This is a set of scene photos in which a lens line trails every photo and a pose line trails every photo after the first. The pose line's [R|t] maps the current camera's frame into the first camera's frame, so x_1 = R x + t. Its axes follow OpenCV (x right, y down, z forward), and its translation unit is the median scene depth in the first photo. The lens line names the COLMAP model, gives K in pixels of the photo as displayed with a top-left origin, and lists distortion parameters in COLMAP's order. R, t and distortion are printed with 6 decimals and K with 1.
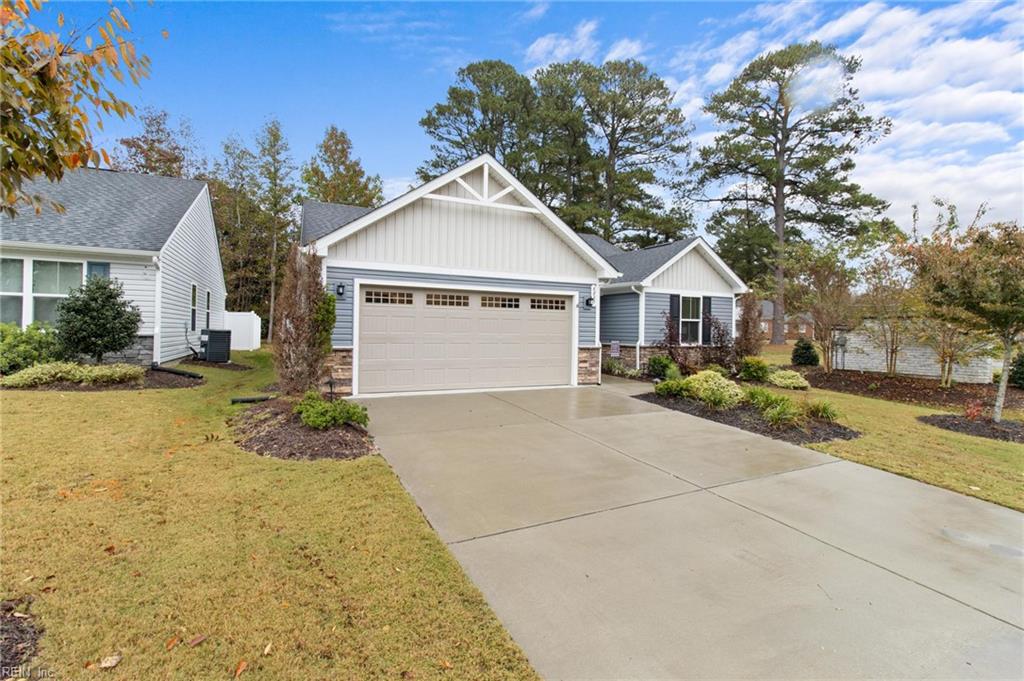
lens RADIAL K [[471.3, 0, 514.3], [0, 471.3, 321.1], [0, 0, 1]] dist [-0.000195, -0.000017]
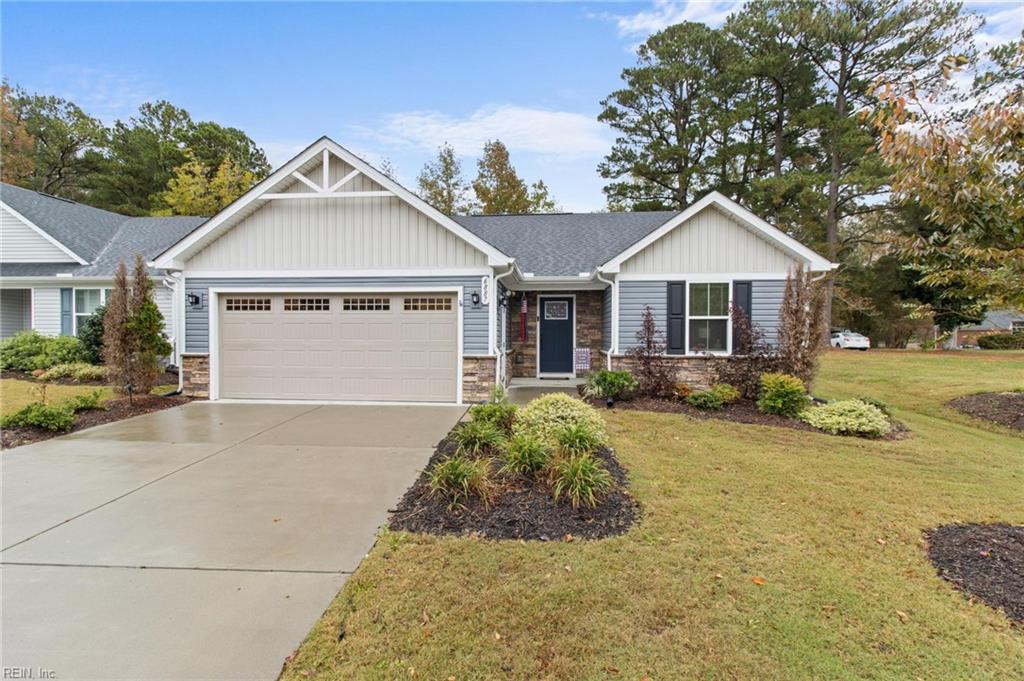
lens RADIAL K [[475.9, 0, 512.0], [0, 475.9, 340.5], [0, 0, 1]] dist [0.003344, 0.000707]
pose [[0.858243, -0.005904, -0.513210, 0.614140], [0.019849, 0.999568, 0.021694, 0.012925], [0.512860, -0.028806, 0.857989, 0.348276]]
